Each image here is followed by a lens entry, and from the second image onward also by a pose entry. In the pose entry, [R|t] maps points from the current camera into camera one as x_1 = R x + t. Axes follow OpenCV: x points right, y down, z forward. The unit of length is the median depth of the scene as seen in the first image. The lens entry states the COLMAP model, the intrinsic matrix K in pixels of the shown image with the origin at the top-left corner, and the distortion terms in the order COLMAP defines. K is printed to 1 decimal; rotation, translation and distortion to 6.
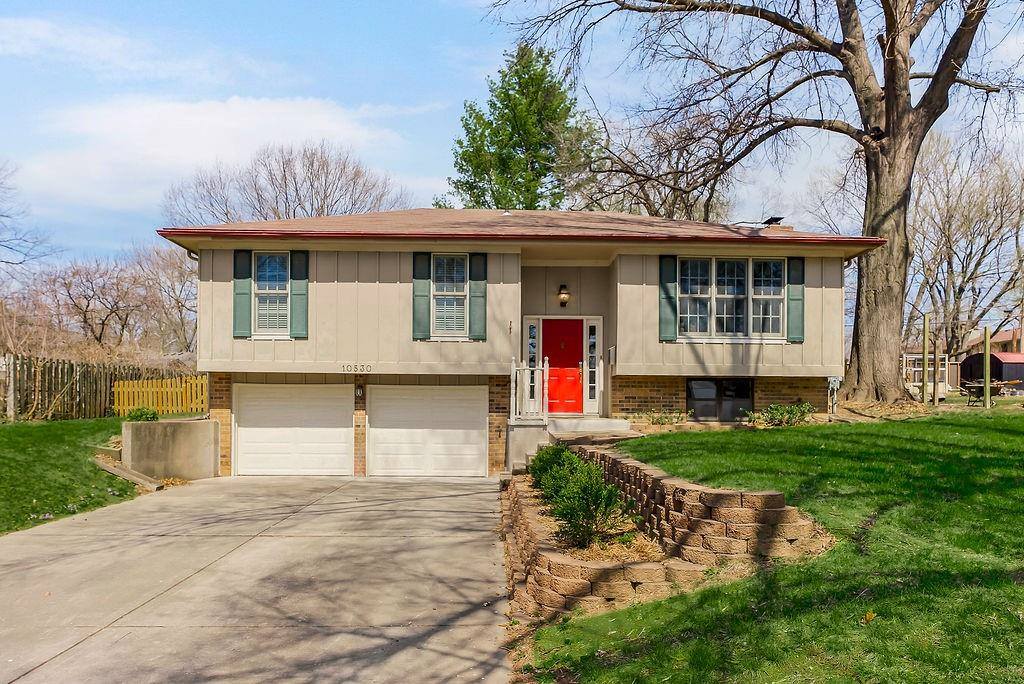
lens RADIAL K [[616.0, 0, 512.3], [0, 616.0, 381.6], [0, 0, 1]] dist [-0.007319, -0.000734]
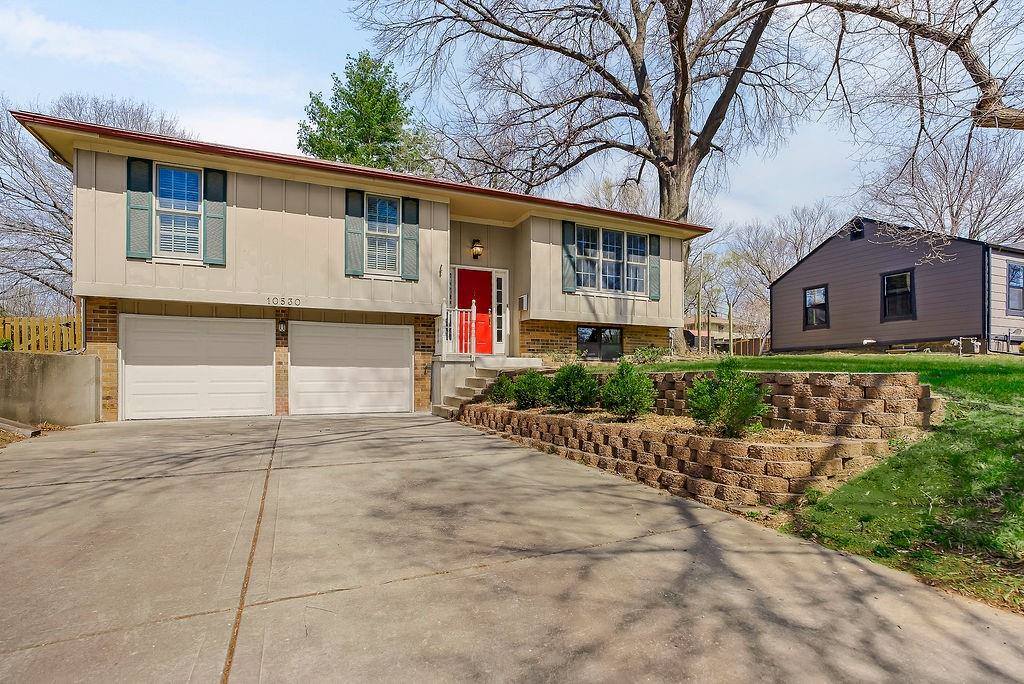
lens RADIAL K [[487.1, 0, 512.8], [0, 487.1, 357.1], [0, 0, 1]] dist [-0.052546, 0.027732]
pose [[0.916902, 0.009400, 0.399001, -0.219904], [-0.011753, 0.999925, 0.003452, 0.056643], [-0.398938, -0.007854, 0.916944, 0.173178]]
